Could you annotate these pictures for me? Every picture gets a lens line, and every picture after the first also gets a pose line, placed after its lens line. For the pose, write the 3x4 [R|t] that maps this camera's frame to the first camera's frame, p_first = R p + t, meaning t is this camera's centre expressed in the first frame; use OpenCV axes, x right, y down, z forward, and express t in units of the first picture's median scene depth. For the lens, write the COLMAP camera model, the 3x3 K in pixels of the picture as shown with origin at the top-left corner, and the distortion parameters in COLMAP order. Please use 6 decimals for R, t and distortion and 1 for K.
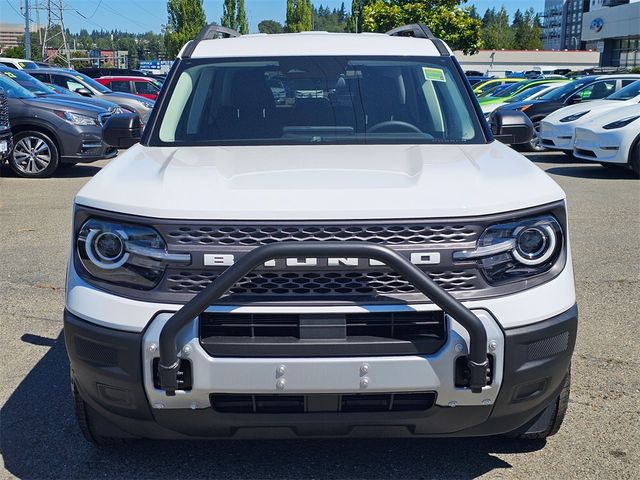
lens RADIAL K [[895.4, 0, 320.0], [0, 895.4, 240.0], [0, 0, 1]] dist [0.010162, -0.012806]
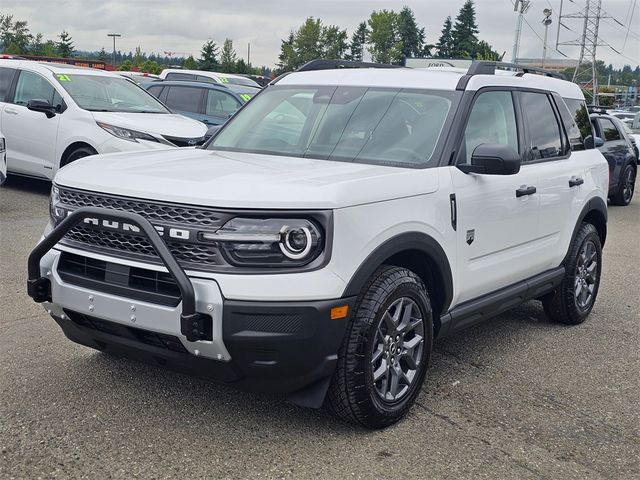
lens RADIAL K [[895.4, 0, 320.0], [0, 895.4, 240.0], [0, 0, 1]] dist [0.010162, -0.012806]
pose [[0.816530, 0.129568, -0.562575, 1.009950], [-0.150845, 0.988519, 0.008729, -0.012676], [0.557247, 0.077735, 0.826700, 0.038334]]
